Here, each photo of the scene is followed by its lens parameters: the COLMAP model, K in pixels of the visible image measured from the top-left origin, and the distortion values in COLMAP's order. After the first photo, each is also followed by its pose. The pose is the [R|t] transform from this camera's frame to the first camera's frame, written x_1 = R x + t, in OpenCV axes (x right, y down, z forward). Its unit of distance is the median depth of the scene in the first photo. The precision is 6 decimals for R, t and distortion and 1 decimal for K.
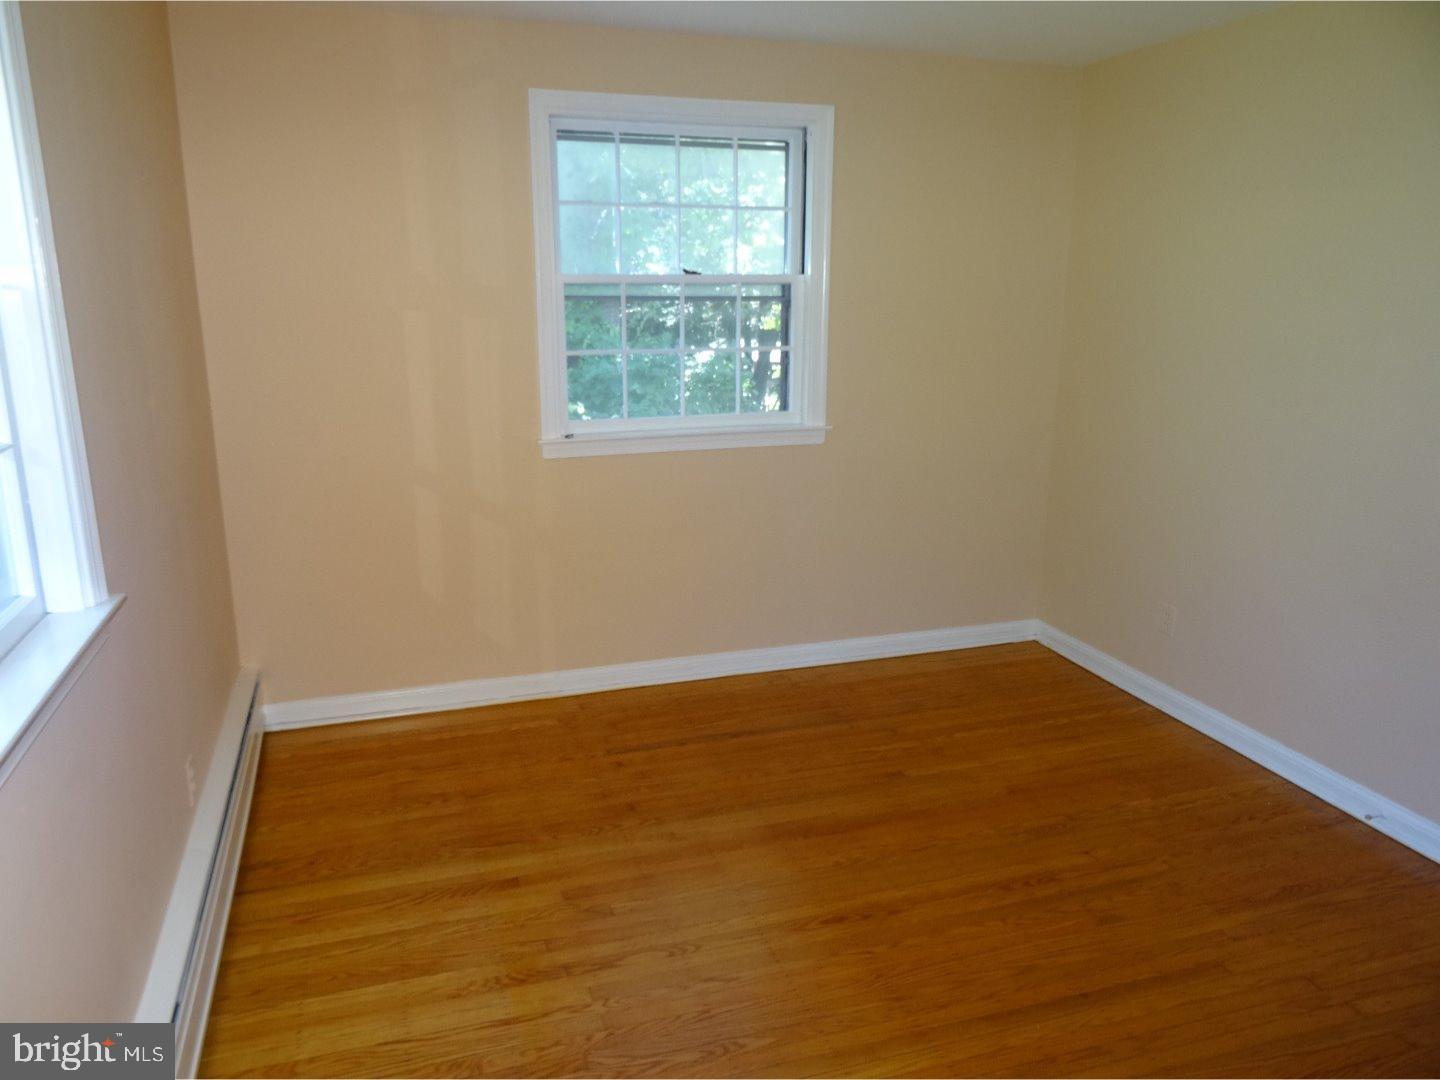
lens RADIAL K [[1033.5, 0, 713.7], [0, 1033.5, 533.1], [0, 0, 1]] dist [0.000242, 0.006602]
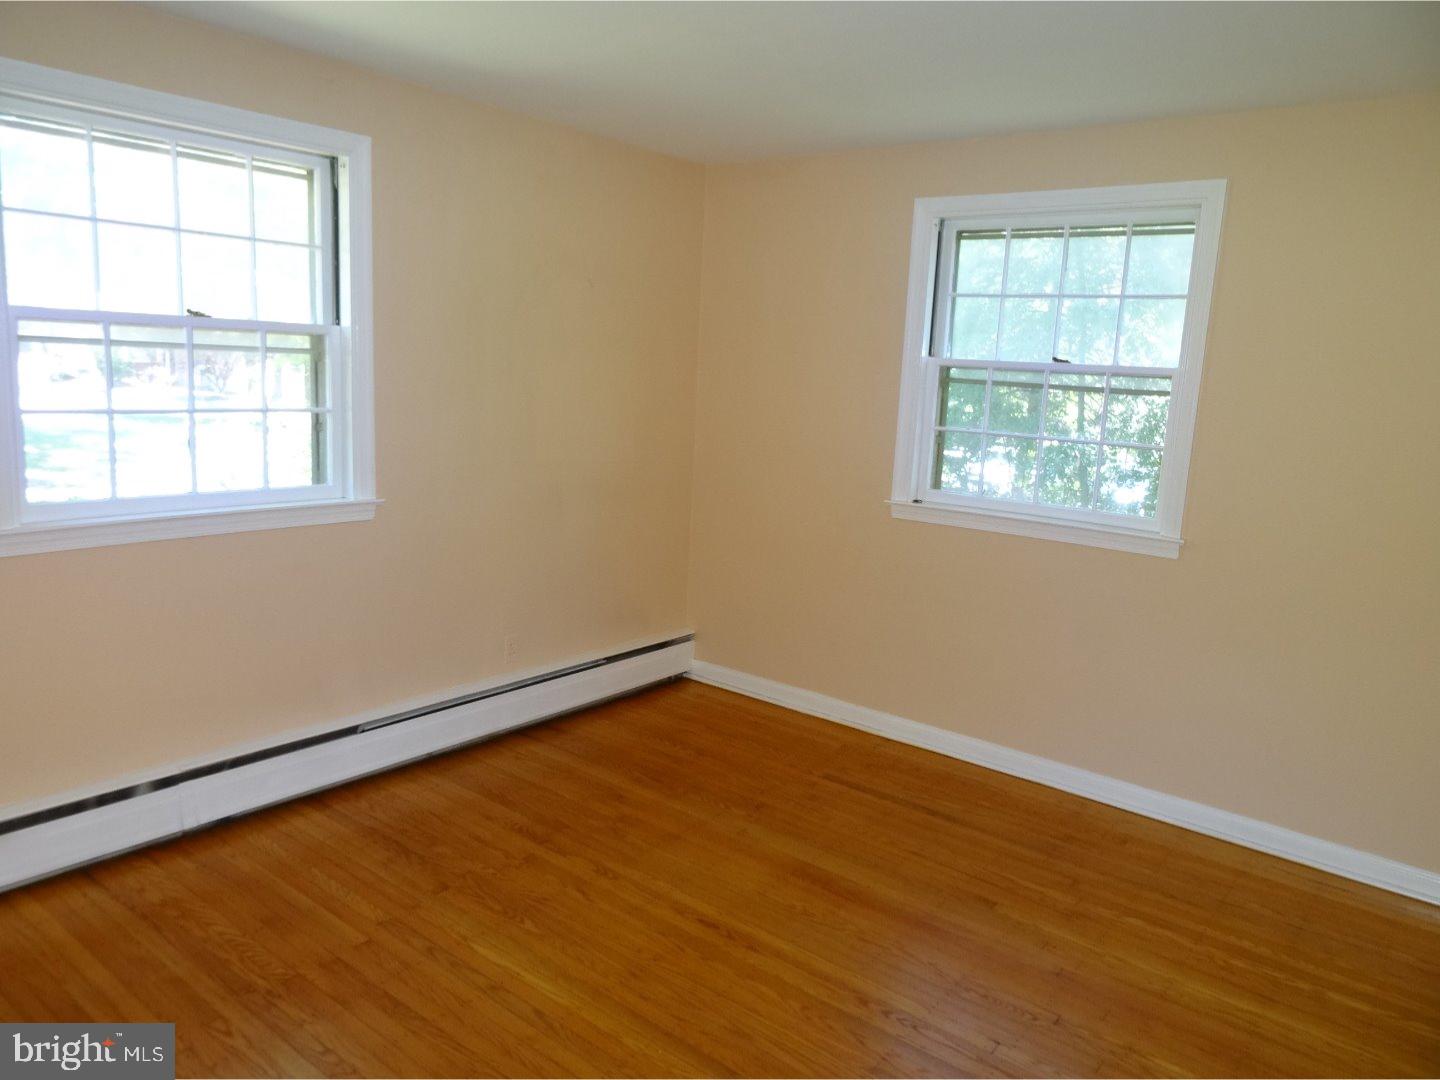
lens RADIAL K [[1033.5, 0, 713.7], [0, 1033.5, 533.1], [0, 0, 1]] dist [0.000242, 0.006602]
pose [[0.551655, 0.170562, -0.816447, 0.674551], [-0.247706, 0.968207, 0.034896, -0.048304], [0.796441, 0.182988, 0.576365, 0.209985]]
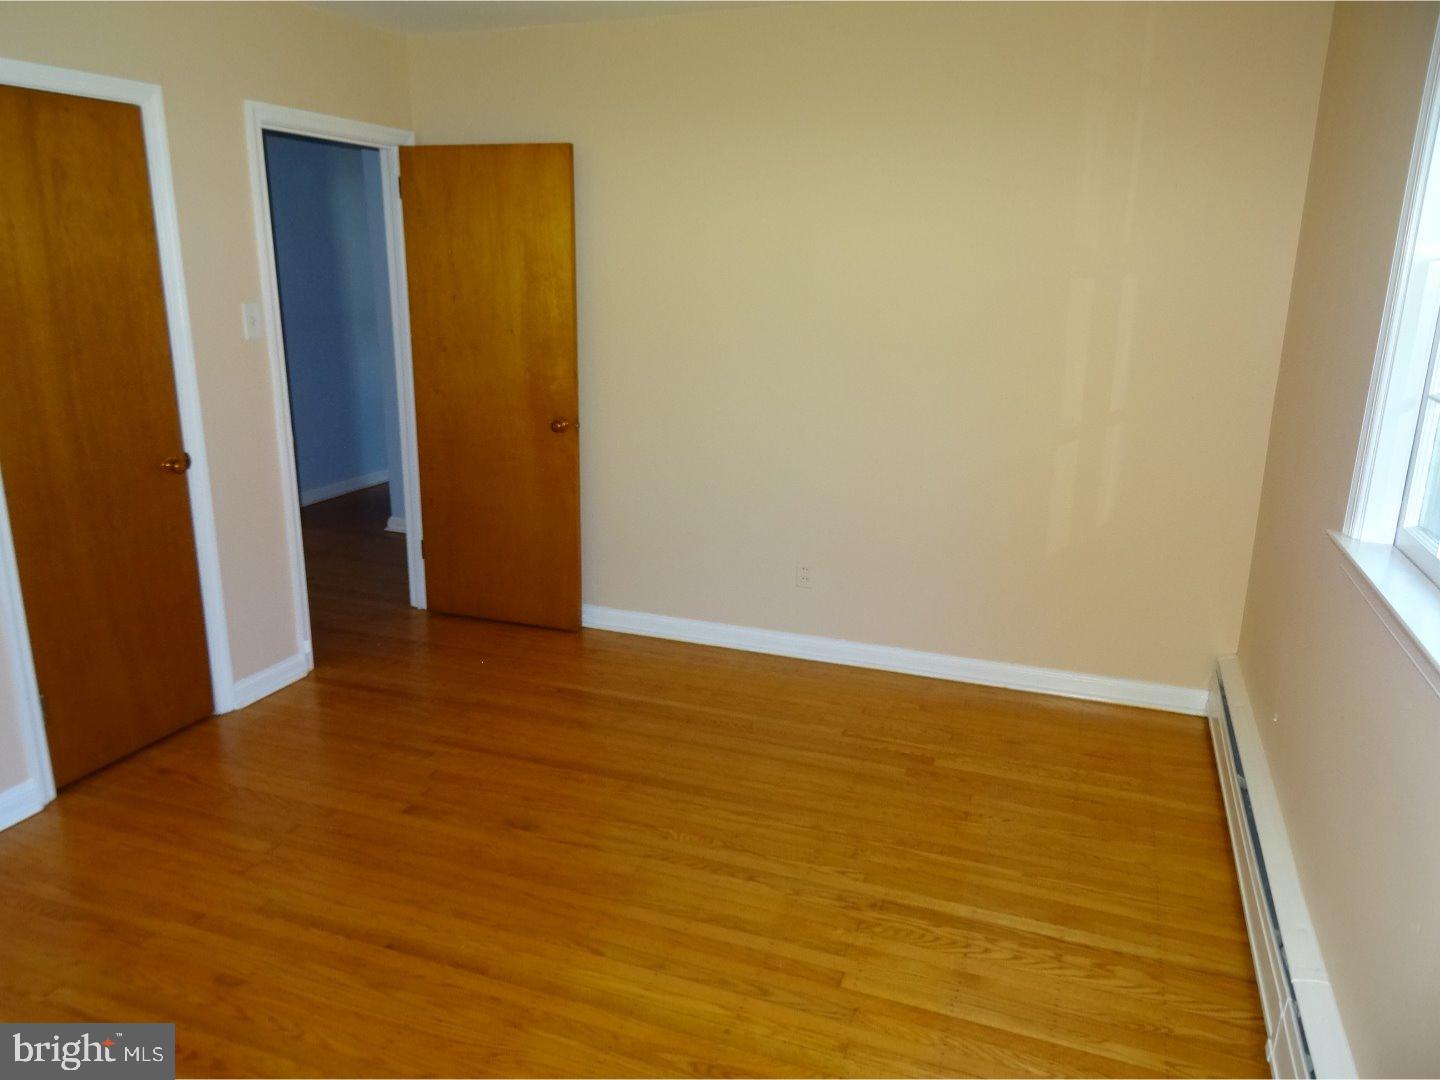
lens RADIAL K [[1124.3, 0, 698.4], [0, 1124.3, 538.0], [0, 0, 1]] dist [-0.002309, 0.000280]
pose [[-0.781637, -0.166292, 0.601158, -0.305697], [0.128310, 0.900324, 0.415877, -0.214680], [-0.610394, 0.402199, -0.682389, 0.896061]]
